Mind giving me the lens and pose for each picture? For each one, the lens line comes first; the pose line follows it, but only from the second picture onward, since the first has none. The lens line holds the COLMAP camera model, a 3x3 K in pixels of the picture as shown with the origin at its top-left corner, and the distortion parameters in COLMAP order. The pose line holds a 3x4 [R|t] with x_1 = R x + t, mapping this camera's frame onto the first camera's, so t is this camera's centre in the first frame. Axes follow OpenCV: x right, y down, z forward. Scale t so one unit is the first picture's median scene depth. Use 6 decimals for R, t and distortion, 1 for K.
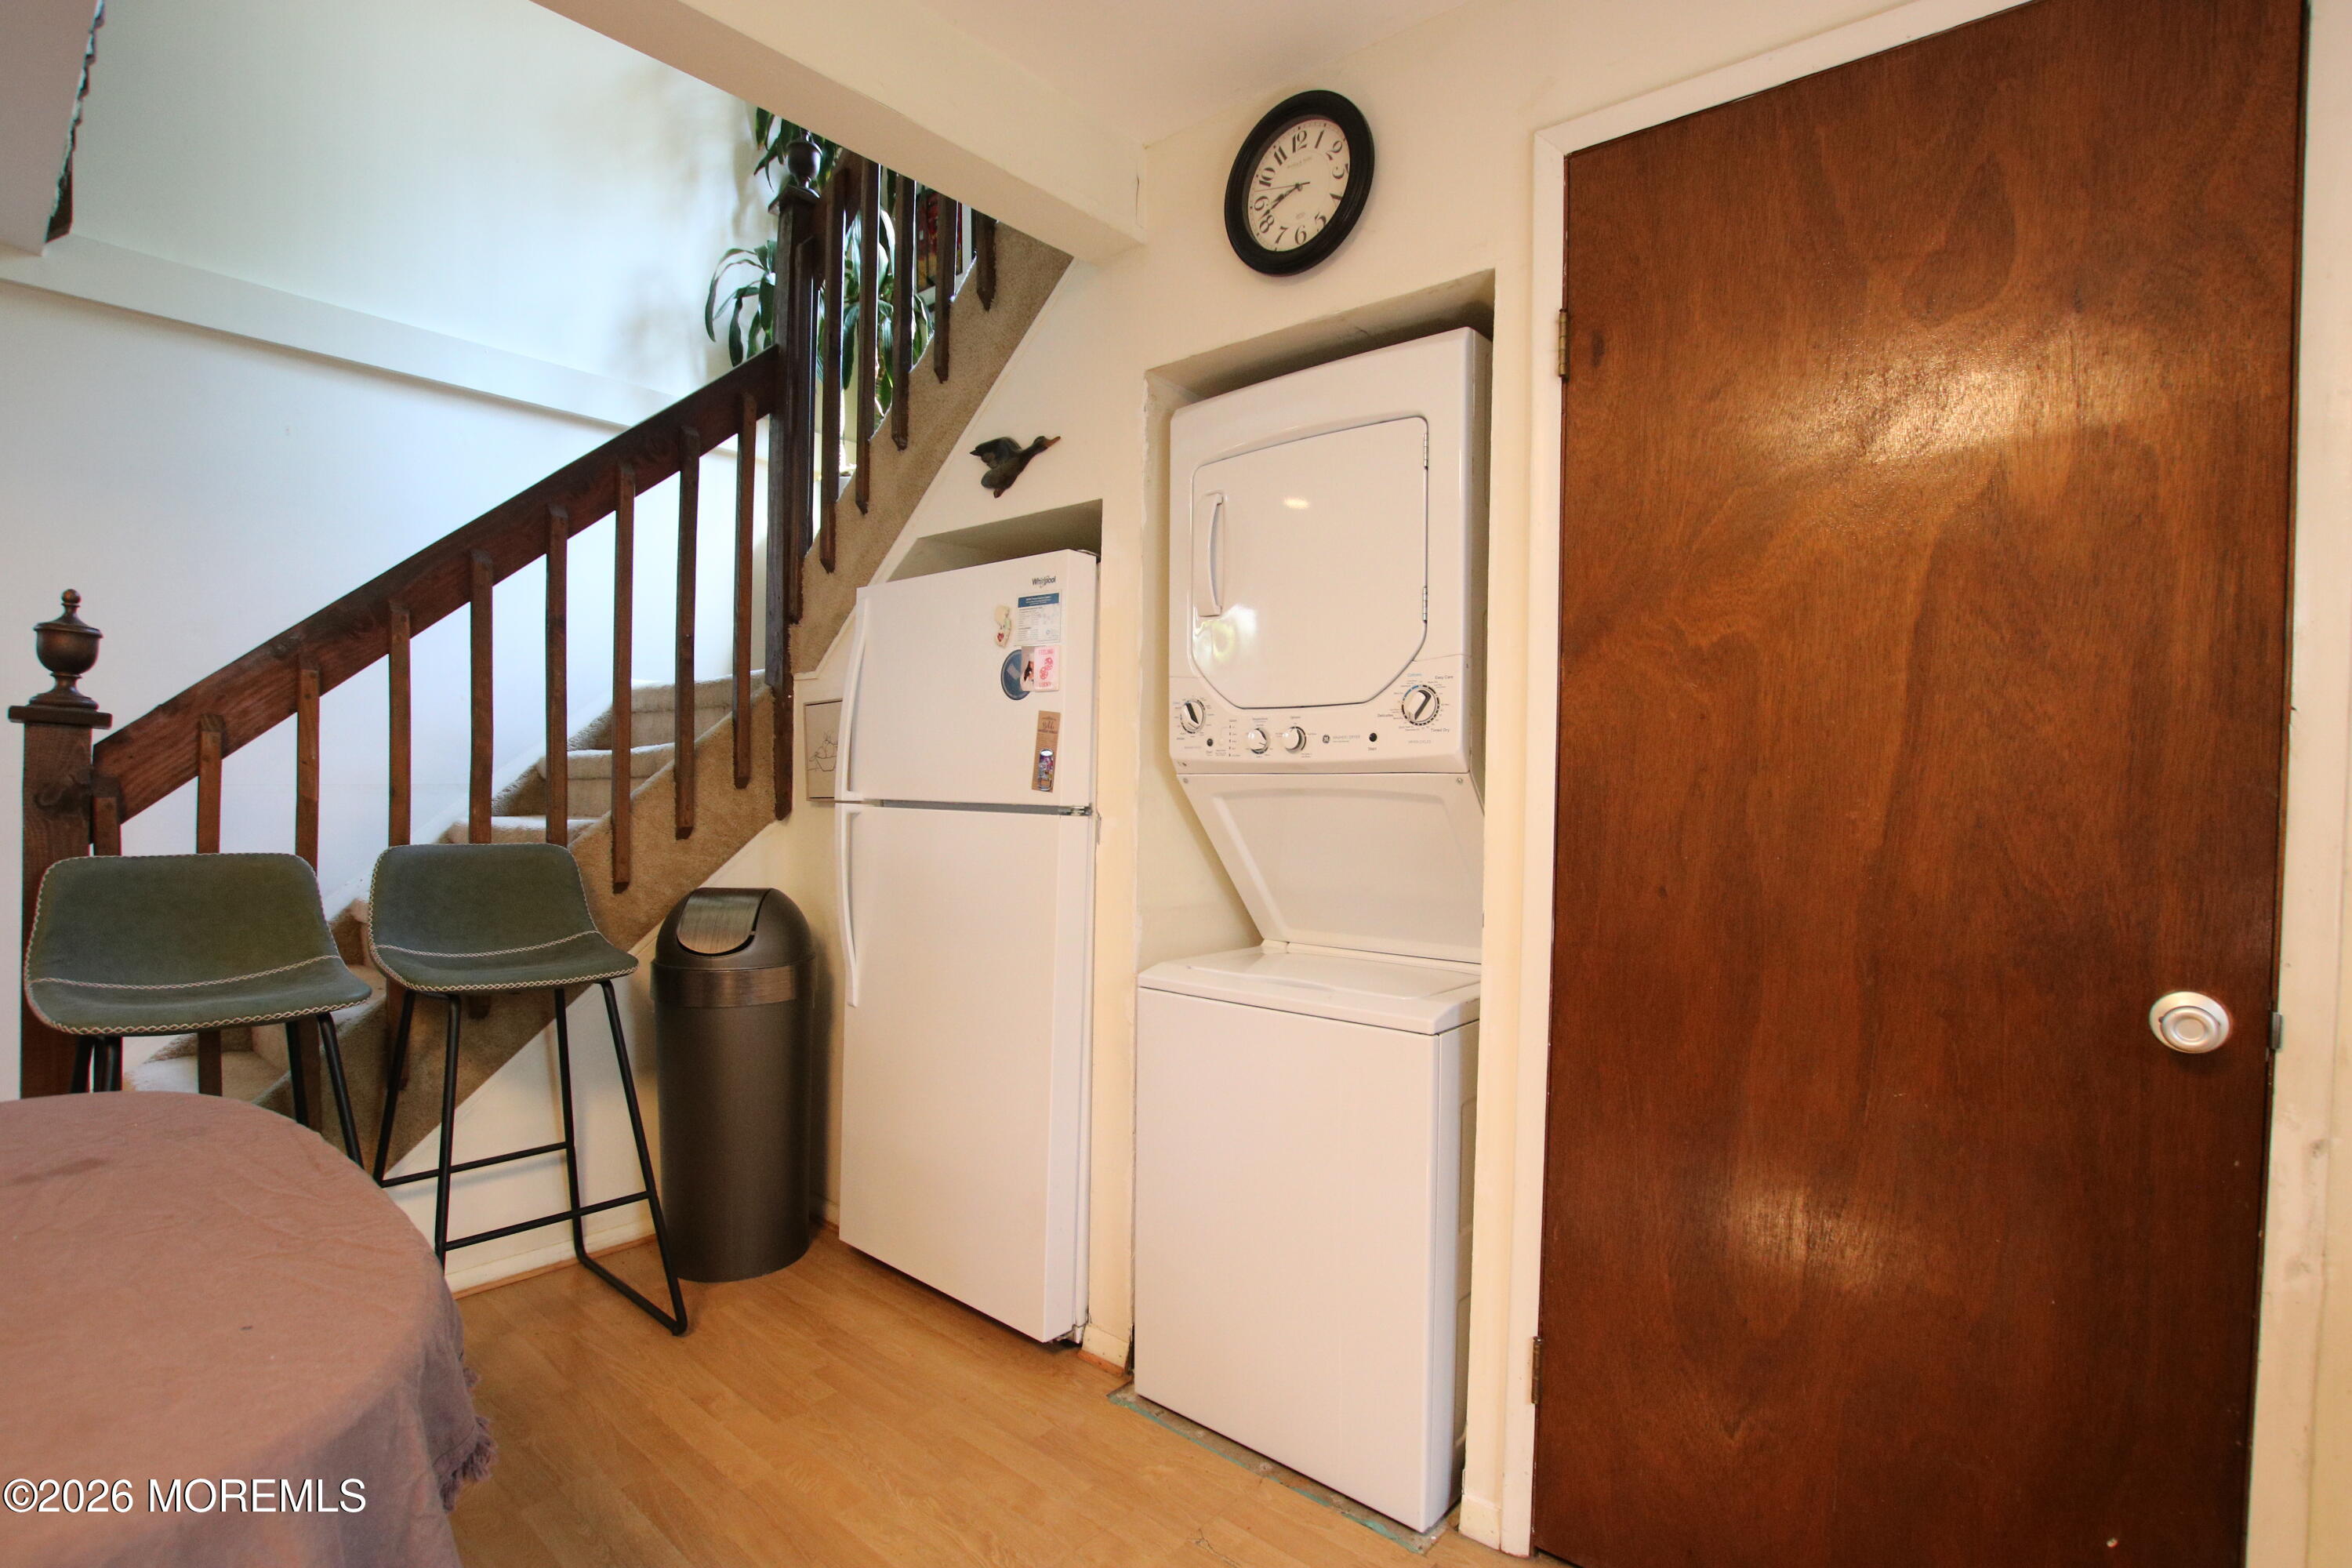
lens RADIAL K [[1099.1, 0, 1174.2], [0, 1099.1, 810.5], [0, 0, 1]] dist [-0.030933, 0.004521]
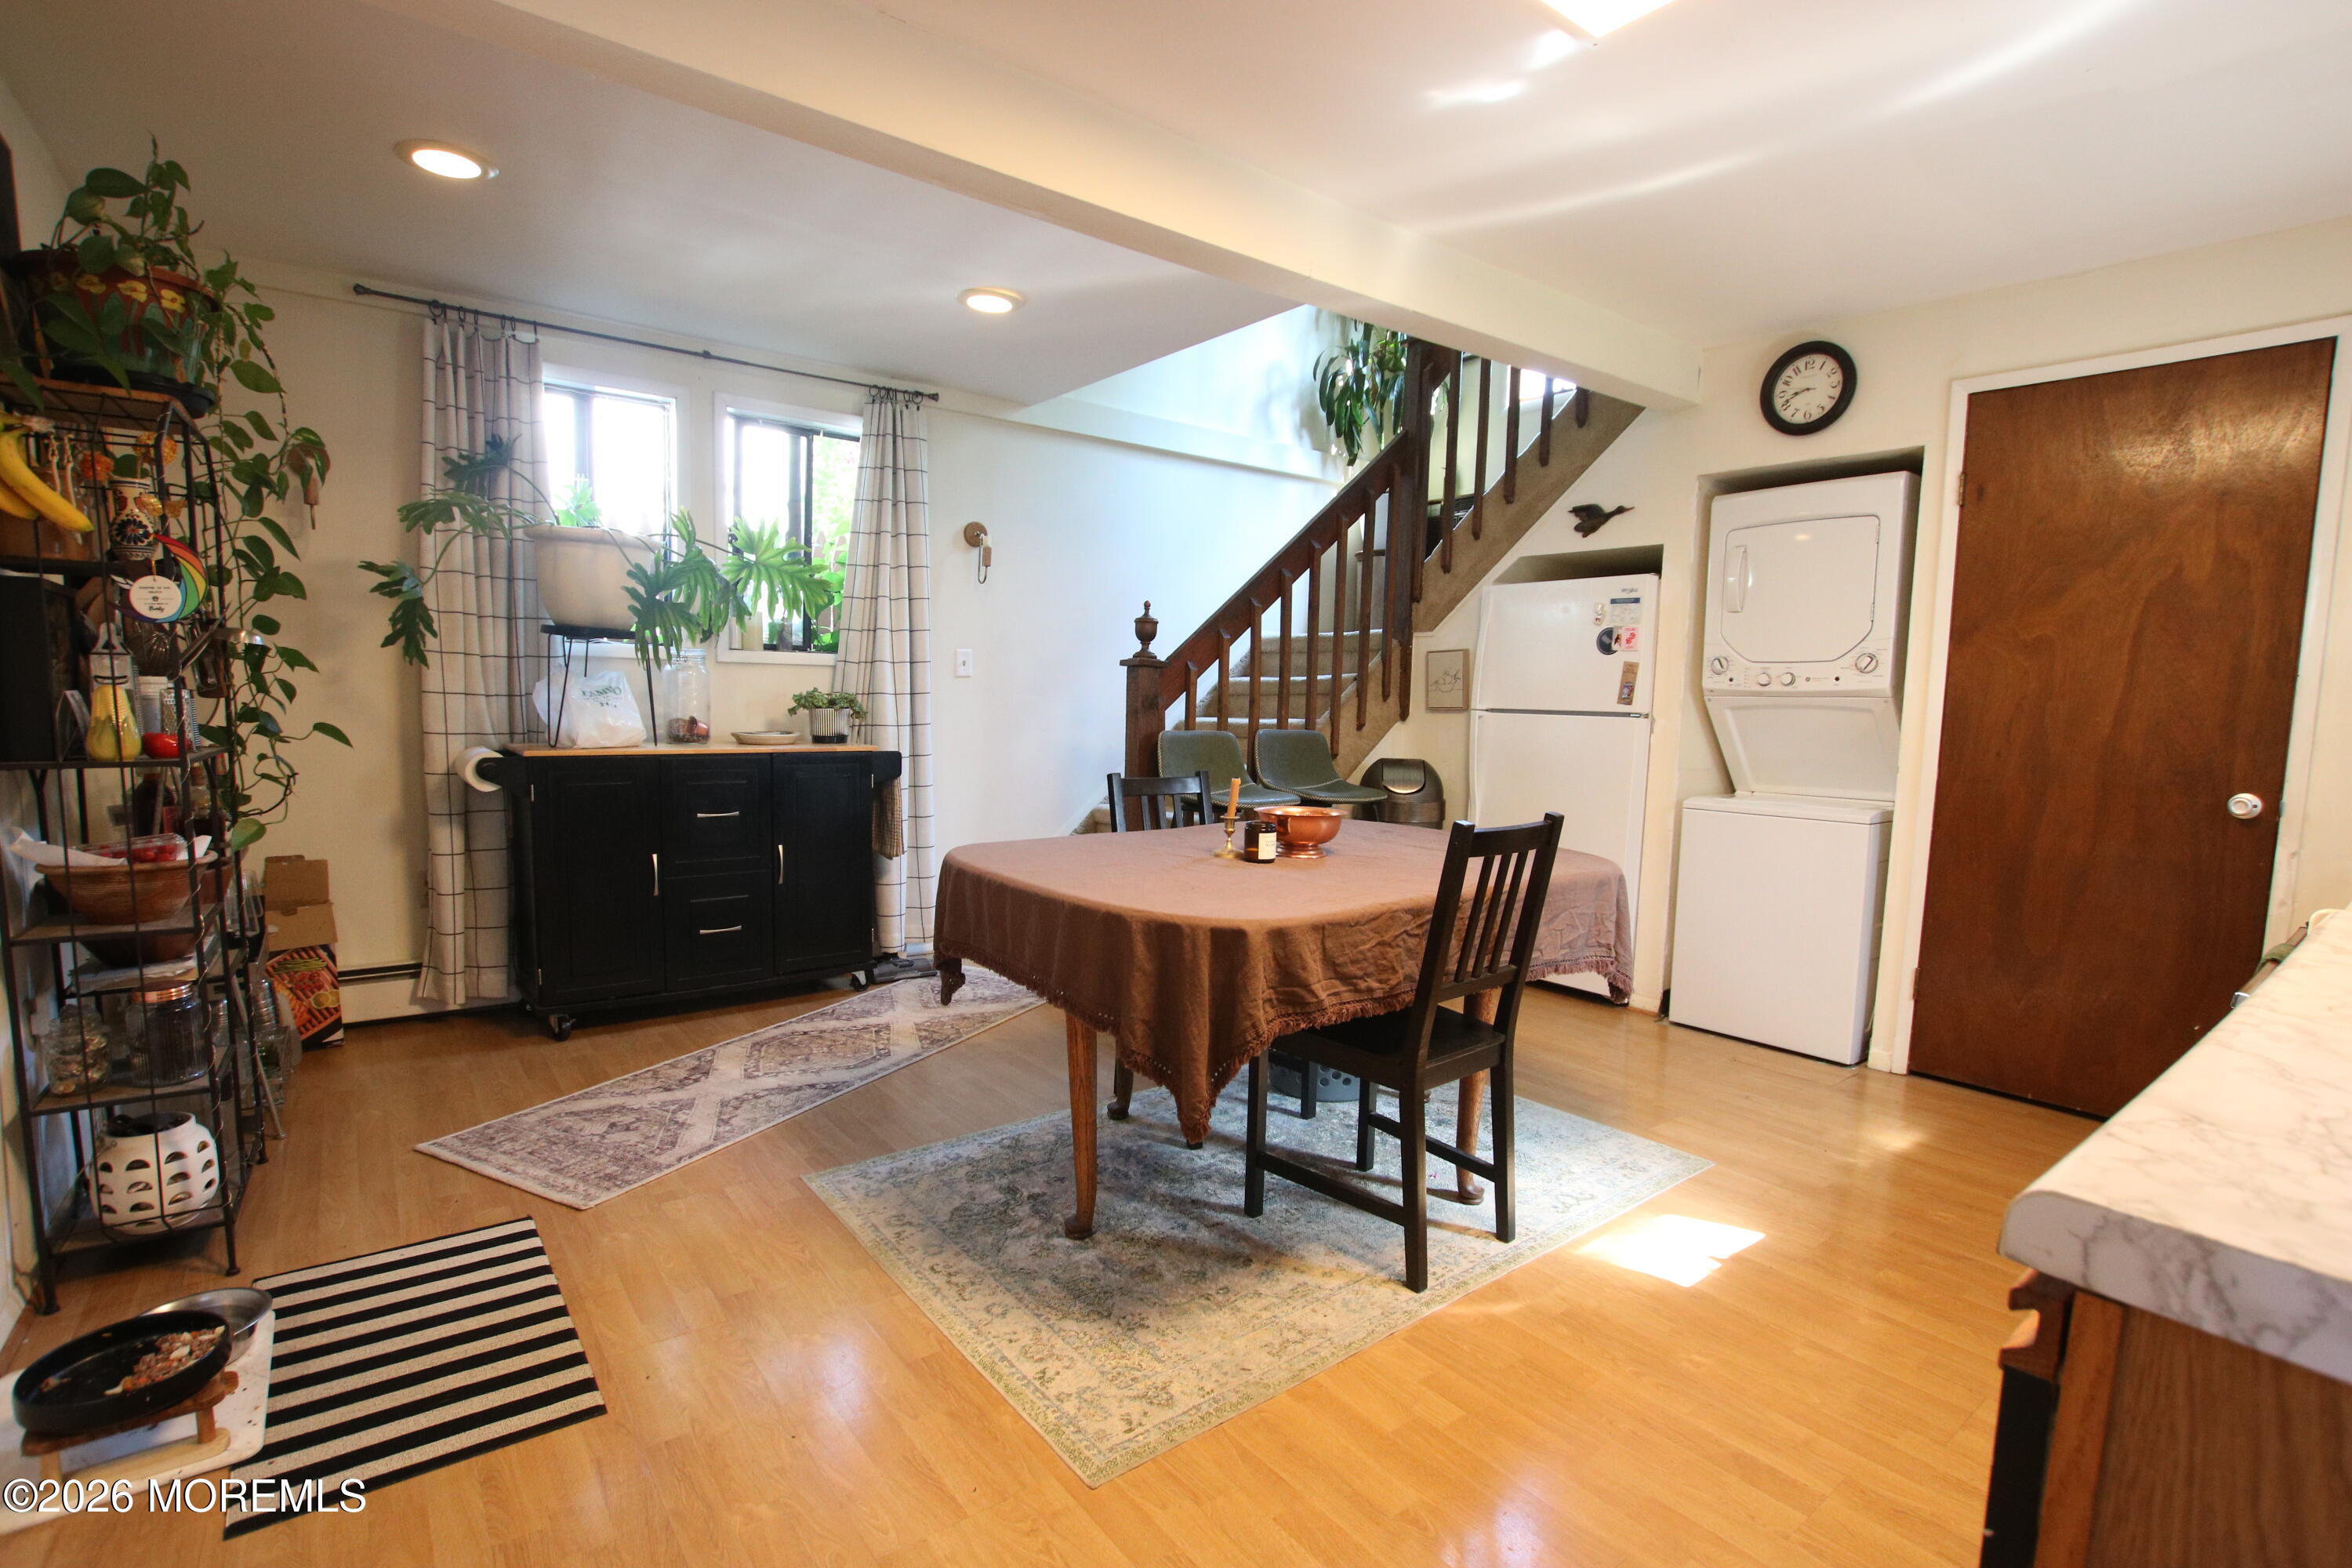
lens RADIAL K [[1099.1, 0, 1174.2], [0, 1099.1, 810.5], [0, 0, 1]] dist [-0.030933, 0.004521]
pose [[0.979063, 0.029258, -0.201446, -0.490140], [-0.014584, 0.997155, 0.073948, 0.035148], [0.203037, -0.069462, 0.976704, -0.976977]]
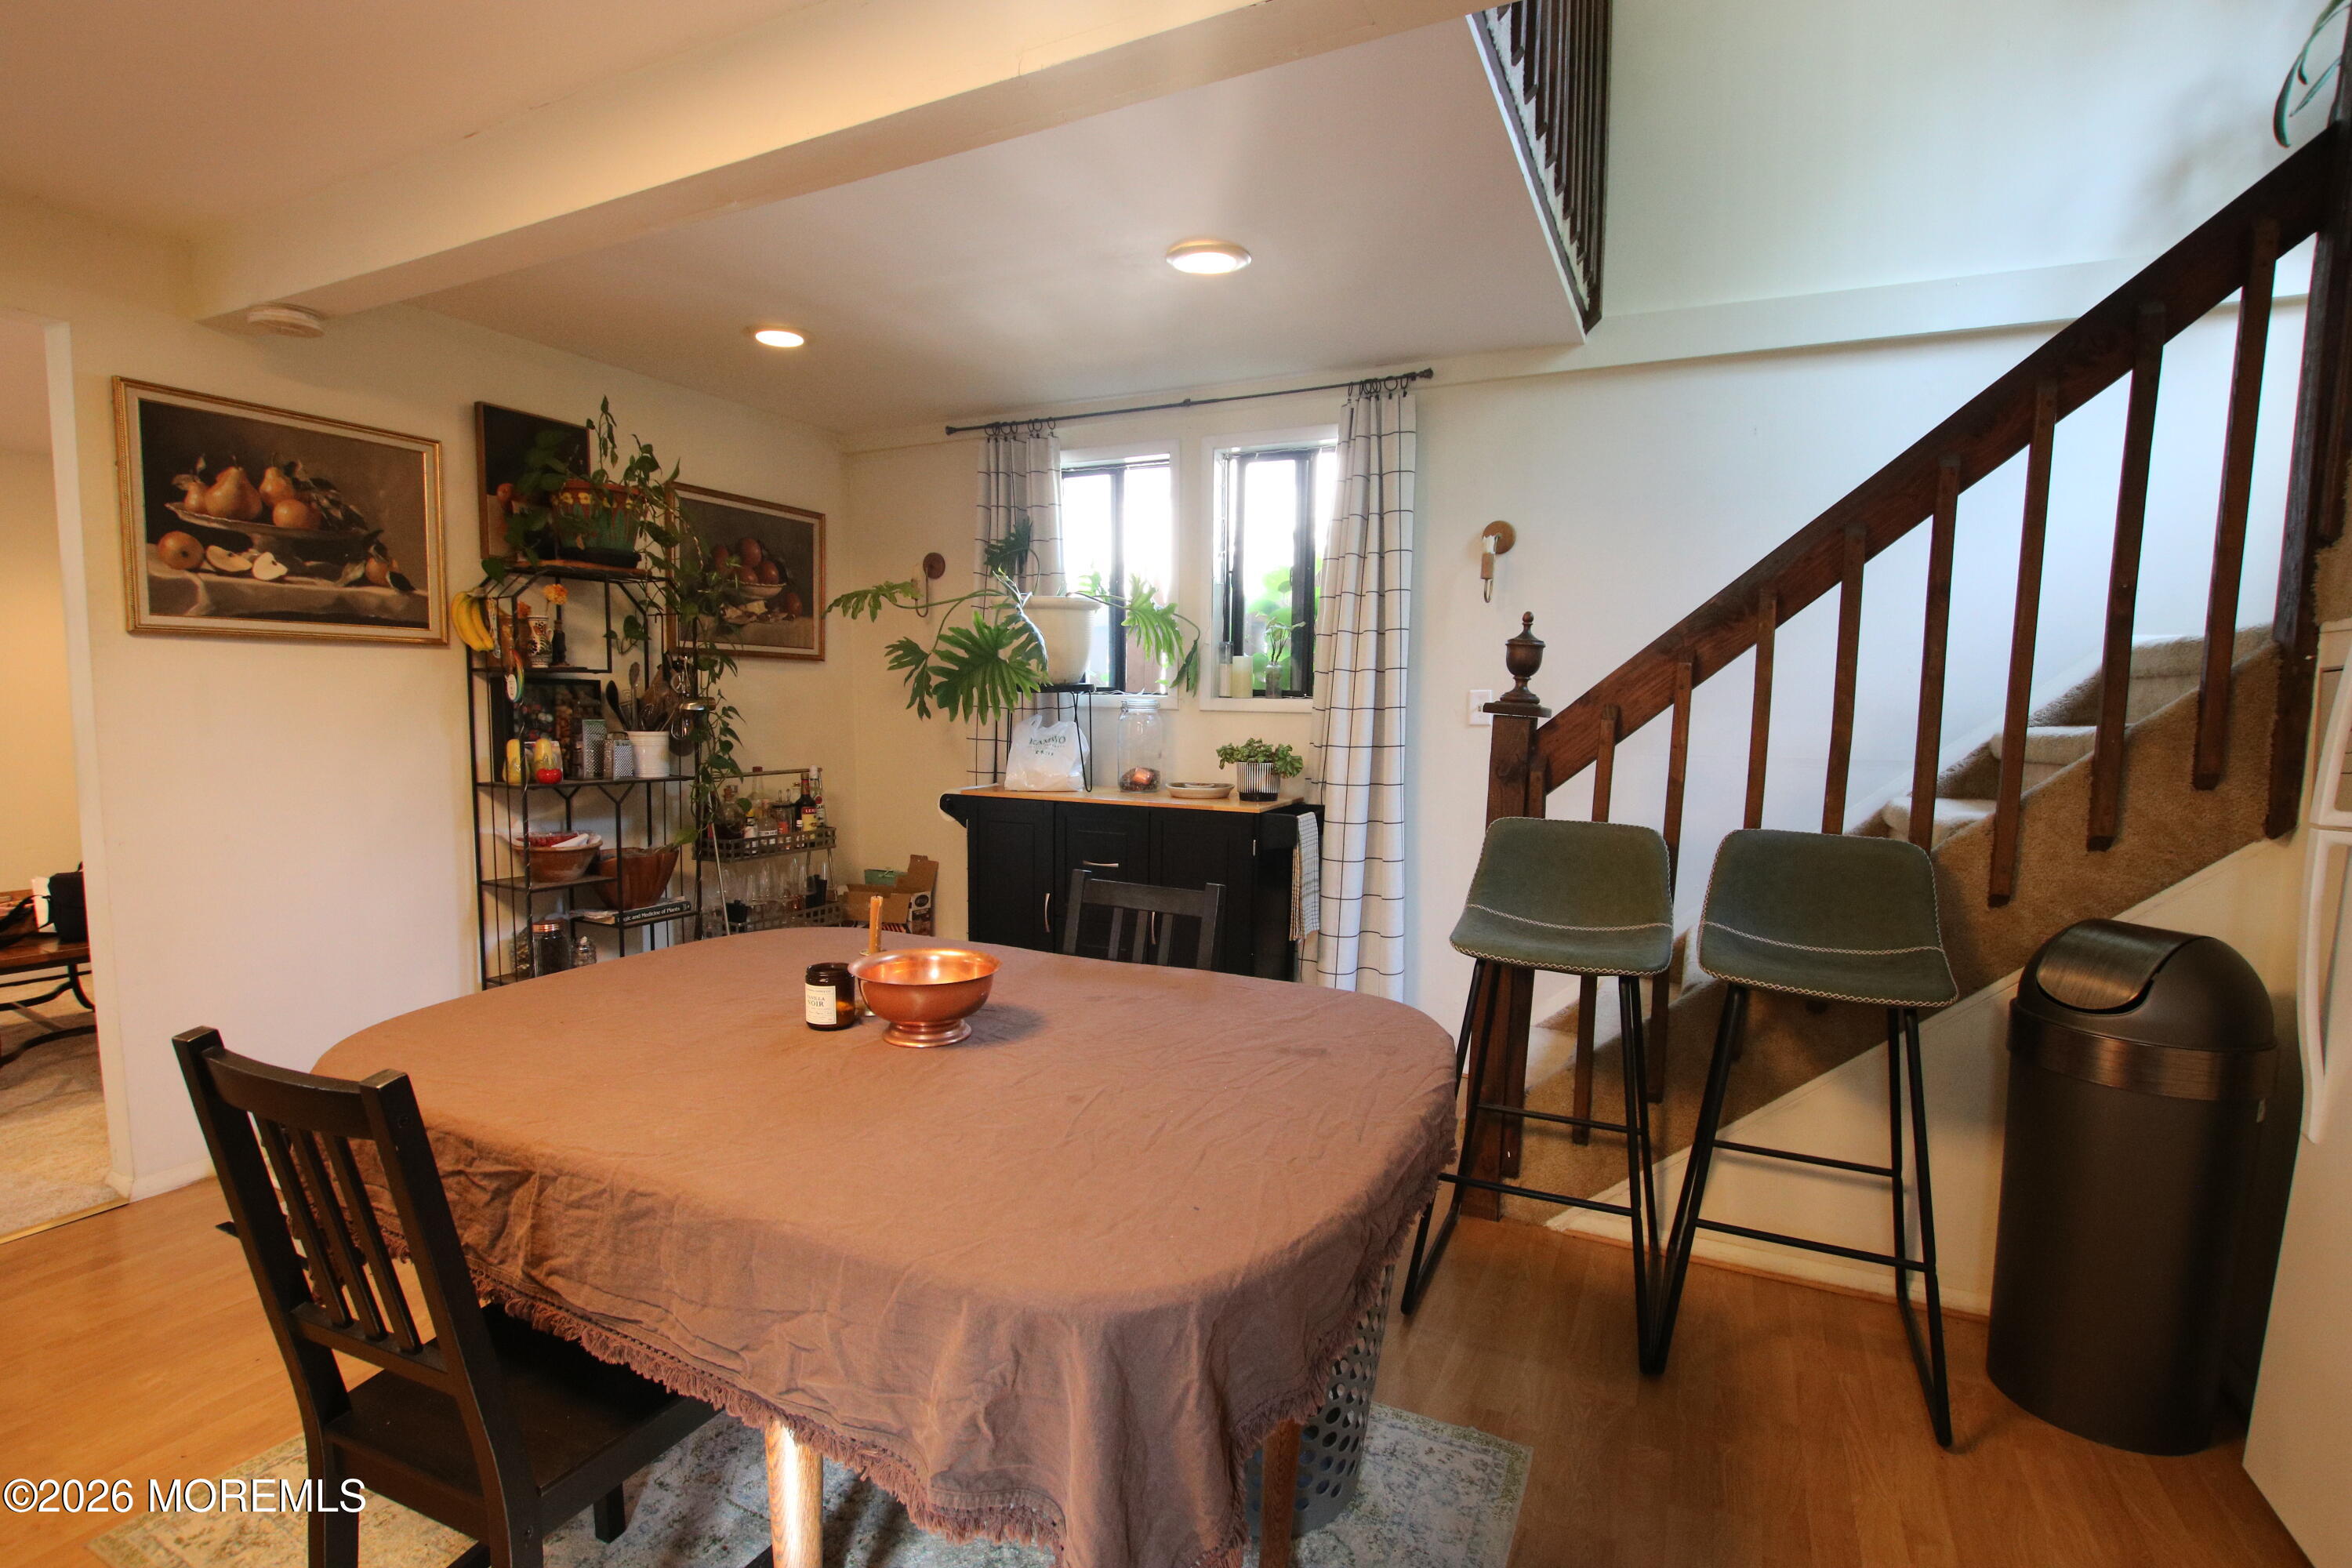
lens RADIAL K [[1099.1, 0, 1174.2], [0, 1099.1, 810.5], [0, 0, 1]] dist [-0.030933, 0.004521]
pose [[0.251130, 0.086594, -0.964072, 0.154214], [-0.037917, 0.996106, 0.079594, -0.049303], [0.967210, 0.016566, 0.253435, 0.218913]]
